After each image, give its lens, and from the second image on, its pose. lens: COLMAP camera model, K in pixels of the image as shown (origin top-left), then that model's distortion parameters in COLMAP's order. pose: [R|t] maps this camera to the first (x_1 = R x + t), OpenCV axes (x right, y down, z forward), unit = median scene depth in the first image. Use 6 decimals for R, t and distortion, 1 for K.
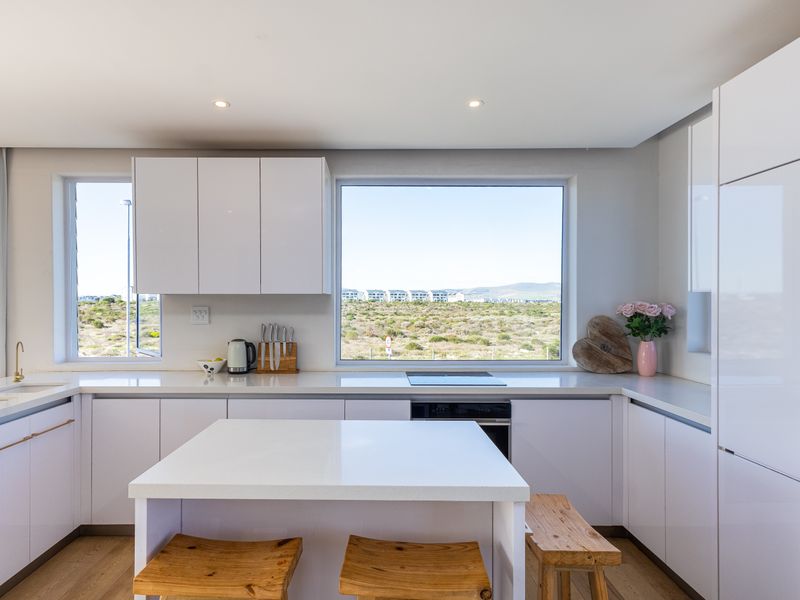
lens RADIAL K [[448.9, 0, 371.2], [0, 448.9, 306.2], [0, 0, 1]] dist [0.040700, 0.000264]
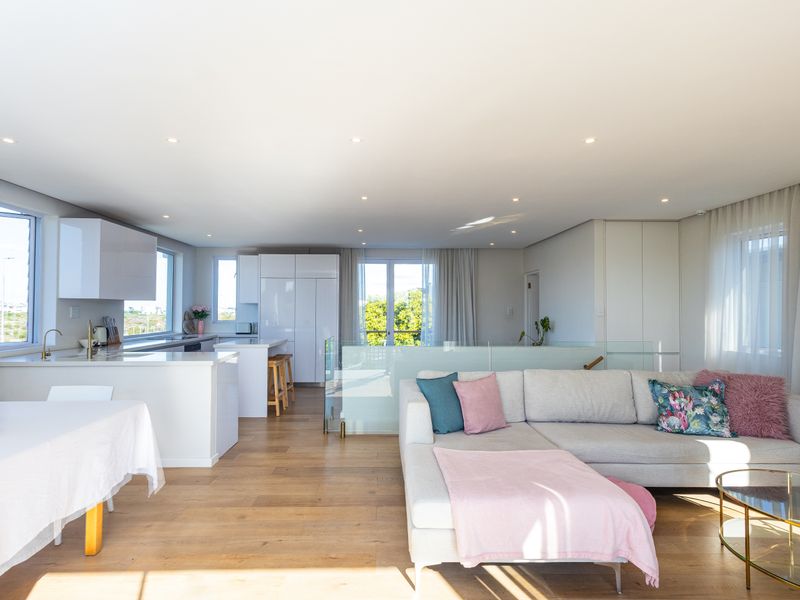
lens RADIAL K [[446.8, 0, 400.0], [0, 446.8, 300.0], [0, 0, 1]] dist [0.008084, 0.000910]
pose [[-0.053995, 0.022361, 0.998291, -2.017906], [0.006301, 0.999737, -0.022052, 0.020950], [-0.998521, 0.005099, -0.054122, -0.024160]]
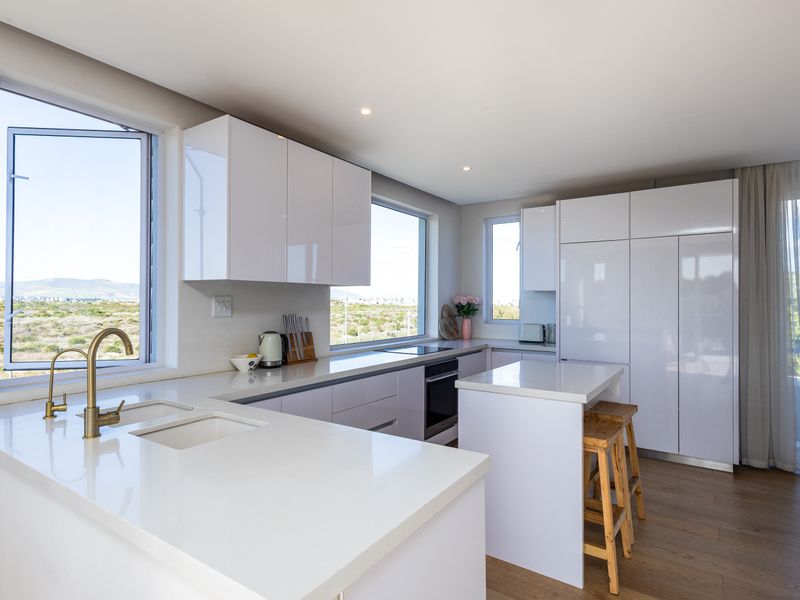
lens RADIAL K [[446.8, 0, 400.0], [0, 446.8, 300.0], [0, 0, 1]] dist [0.008084, 0.000910]
pose [[0.555375, 0.004591, 0.831587, -0.914609], [0.005137, 0.999947, -0.008951, 0.018544], [-0.831584, 0.009243, 0.555322, 0.261572]]
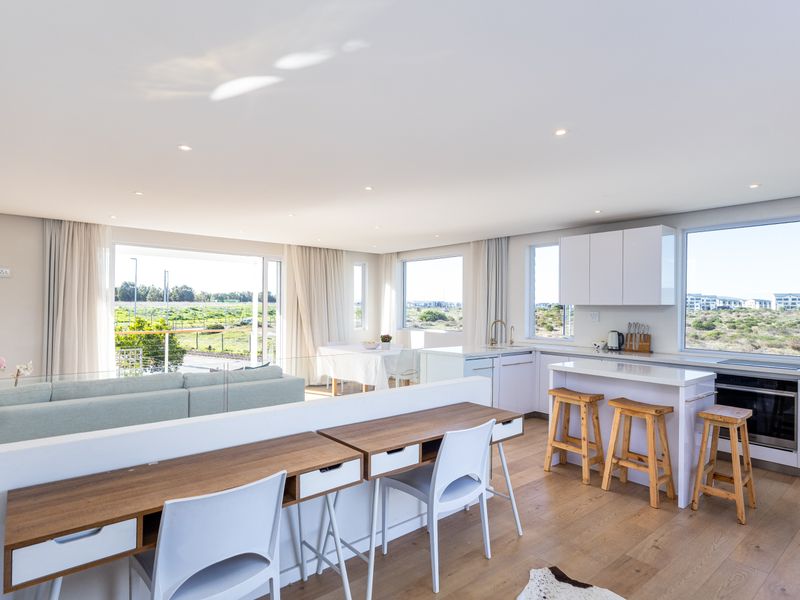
lens RADIAL K [[446.8, 0, 400.0], [0, 446.8, 300.0], [0, 0, 1]] dist [0.008084, 0.000910]
pose [[0.649490, -0.003857, -0.760361, 0.480352], [-0.018634, 0.999606, -0.020987, 0.006944], [0.760142, 0.027799, 0.649162, -0.746164]]
